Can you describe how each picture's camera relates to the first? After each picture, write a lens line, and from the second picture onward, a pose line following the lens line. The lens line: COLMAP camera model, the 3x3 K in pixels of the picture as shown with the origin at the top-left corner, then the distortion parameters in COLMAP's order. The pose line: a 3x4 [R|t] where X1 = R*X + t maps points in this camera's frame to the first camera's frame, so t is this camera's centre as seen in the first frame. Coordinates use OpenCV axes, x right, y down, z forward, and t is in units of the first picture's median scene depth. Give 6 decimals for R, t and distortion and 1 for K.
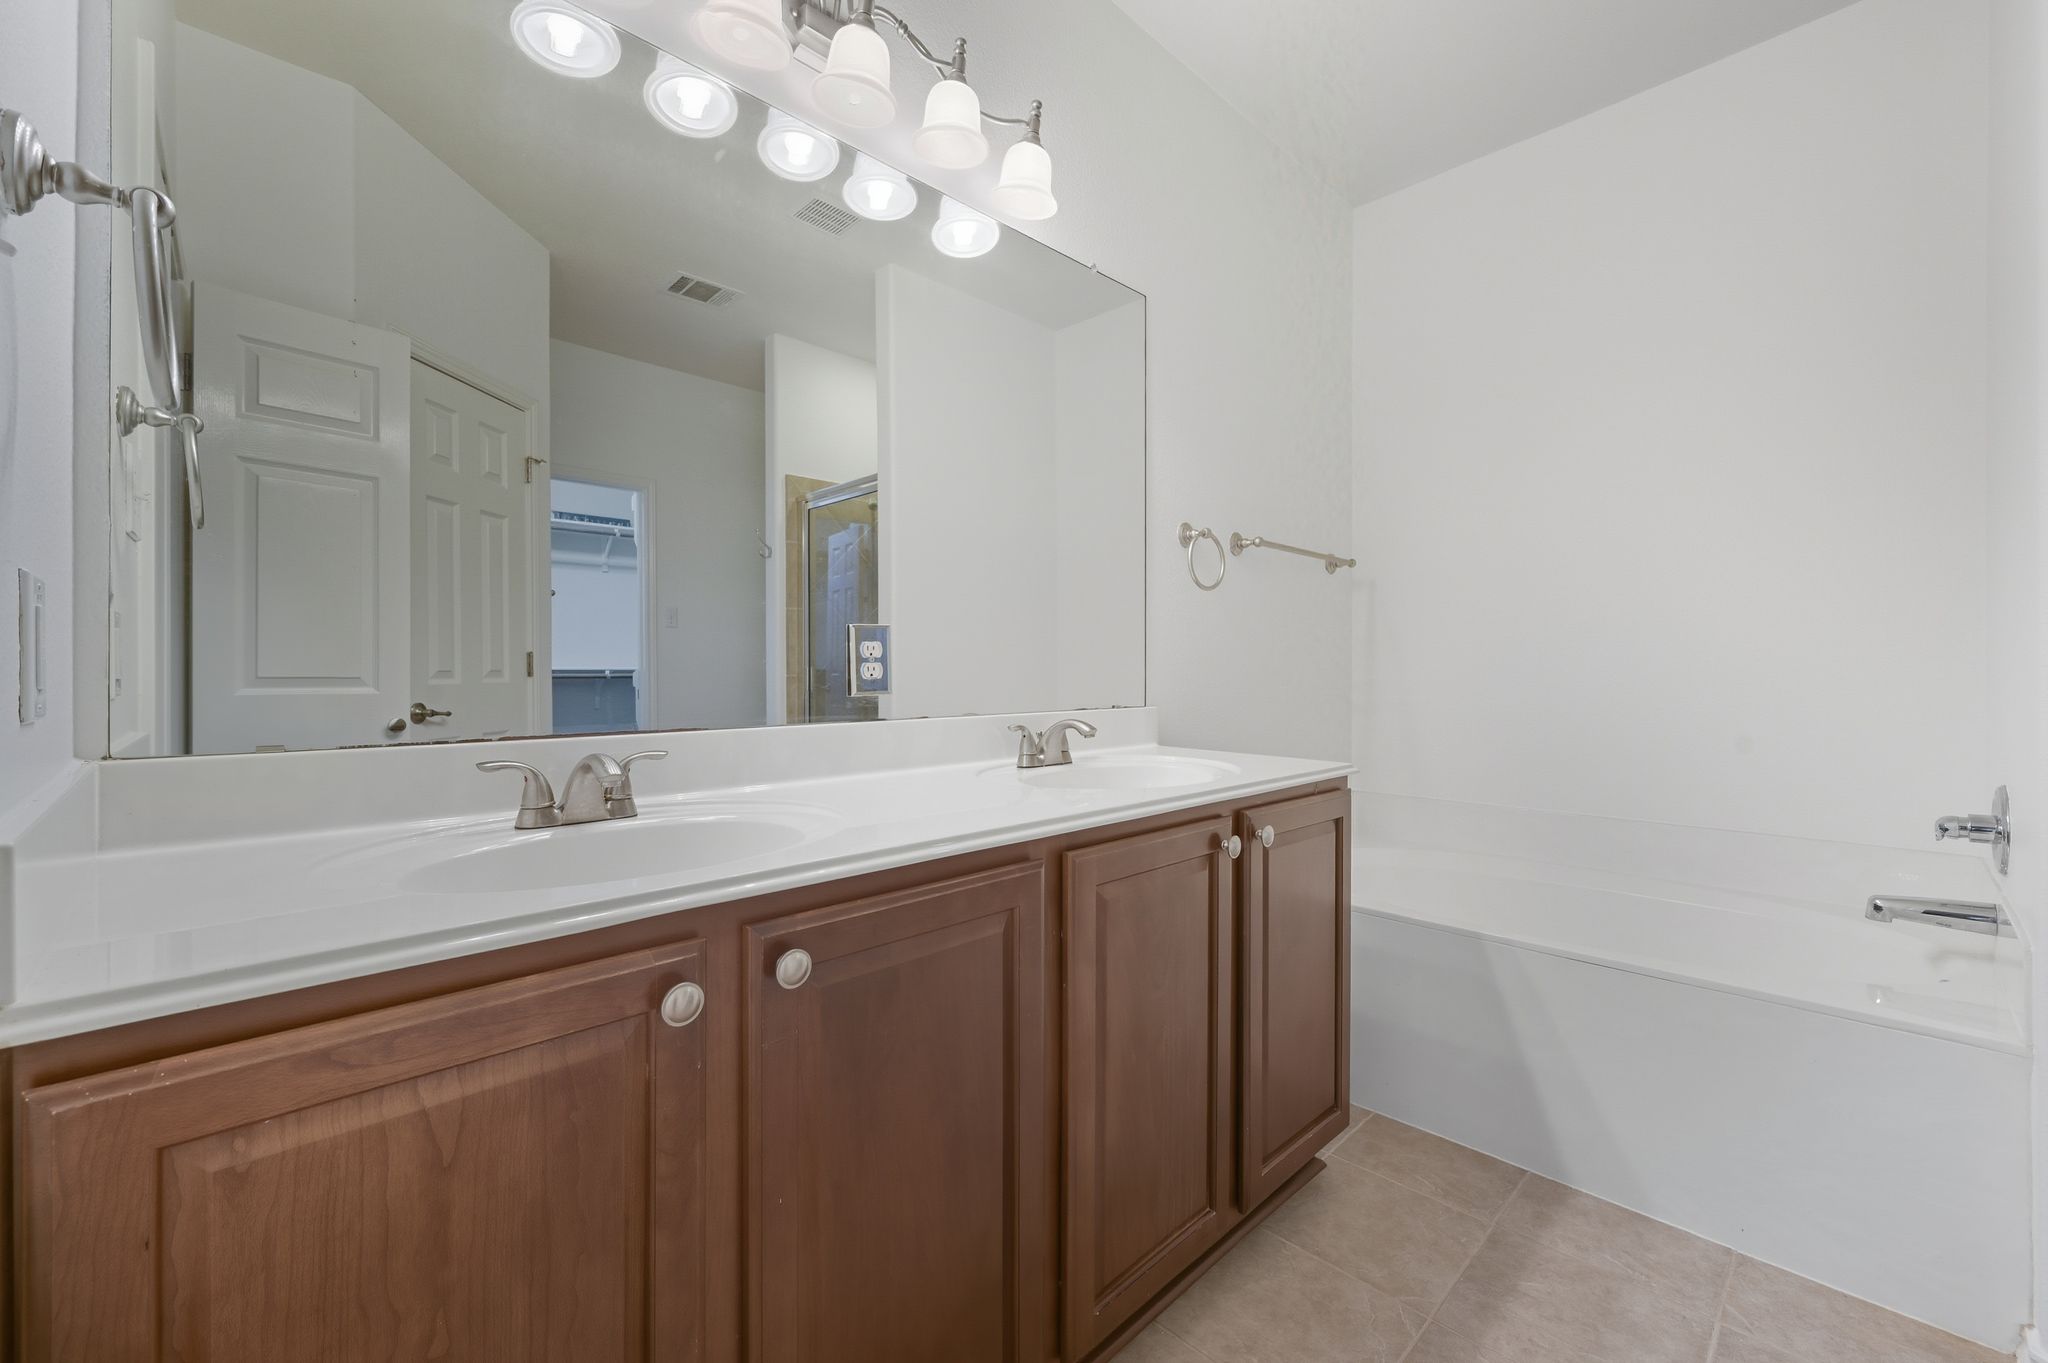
lens RADIAL K [[817.6, 0, 1025.6], [0, 817.6, 672.8], [0, 0, 1]] dist [-0.000202, 0.000754]
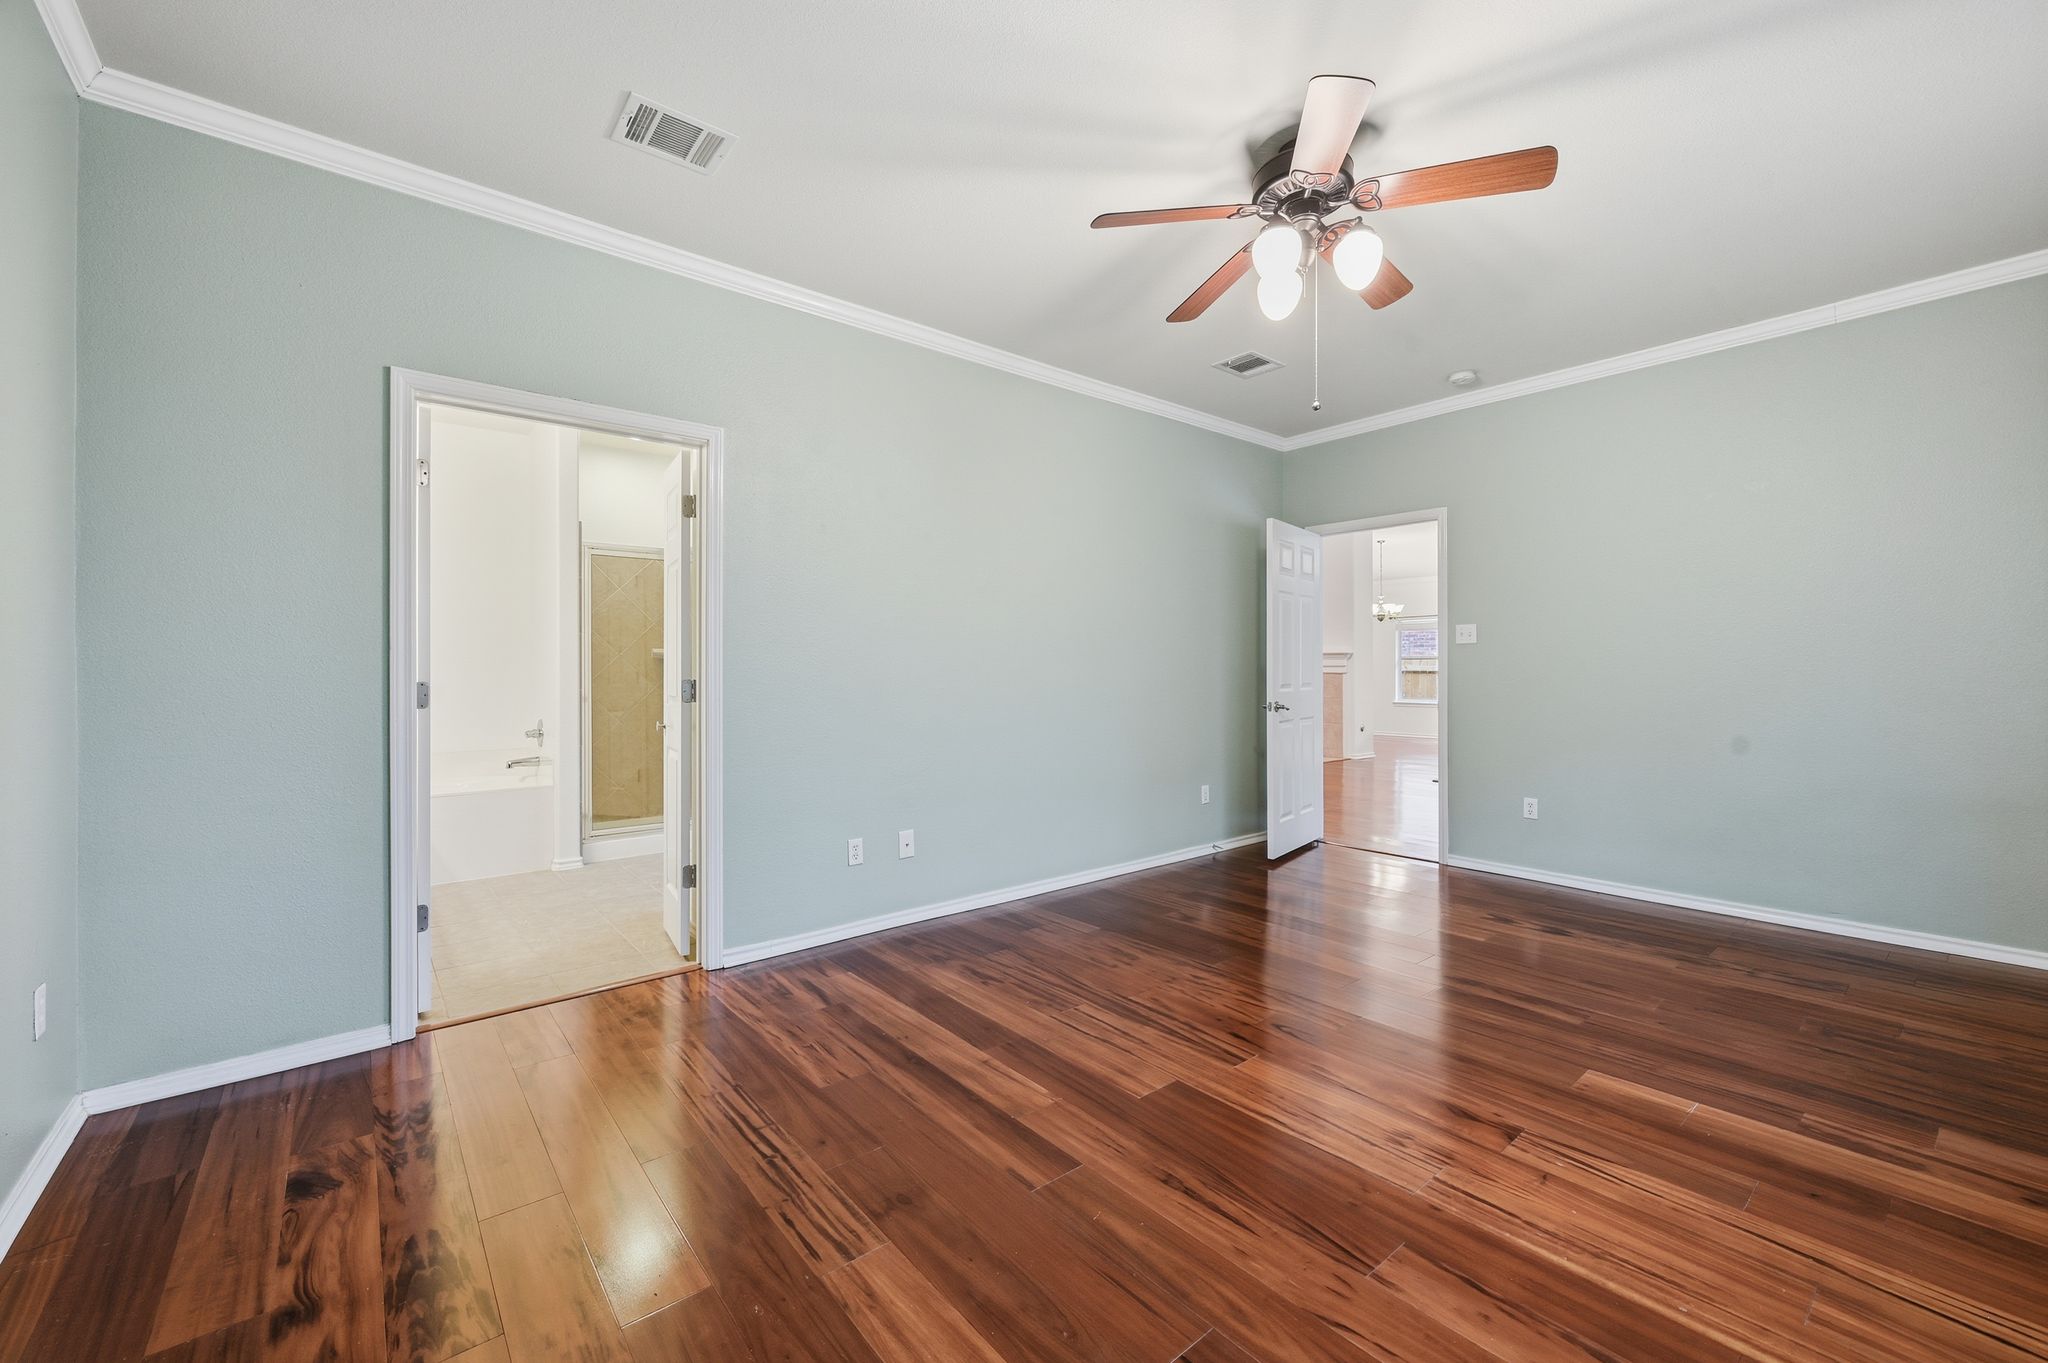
lens RADIAL K [[817.6, 0, 1025.6], [0, 817.6, 672.8], [0, 0, 1]] dist [-0.000202, 0.000754]
pose [[0.076609, -0.001171, 0.997061, -1.764714], [0.006660, 0.999978, 0.000663, -0.033992], [-0.997039, 0.006590, 0.076615, -1.088006]]
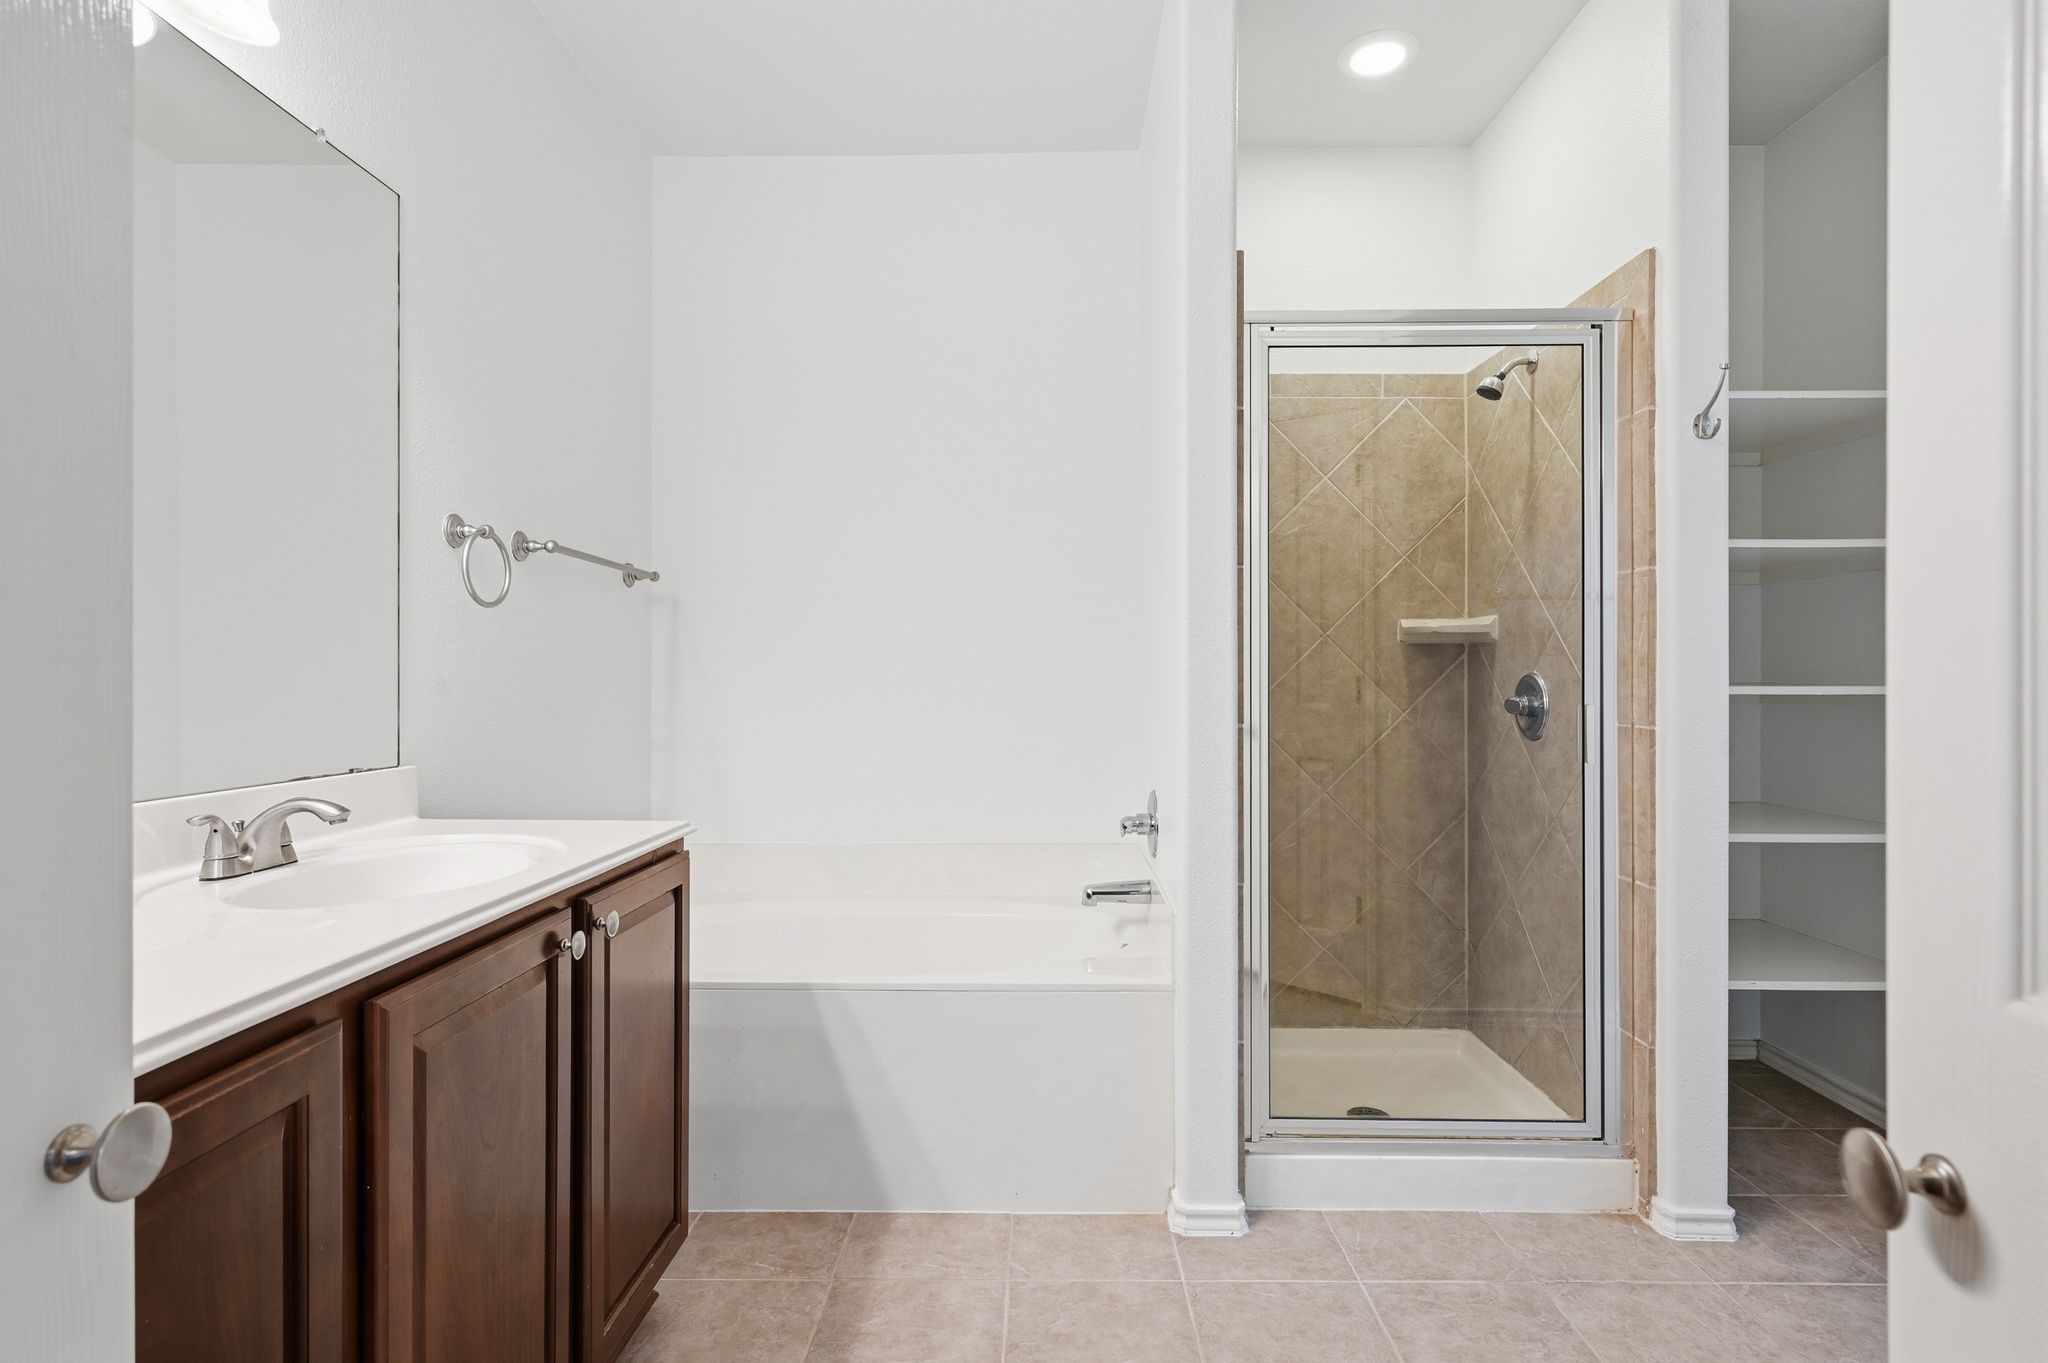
lens RADIAL K [[1012.4, 0, 1019.1], [0, 1012.4, 688.2], [0, 0, 1]] dist [0.001068, 0.000204]
pose [[0.711222, -0.007236, 0.702930, -0.111109], [0.005099, 0.999974, 0.005134, -0.035765], [-0.702949, -0.000067, 0.711240, -0.015991]]
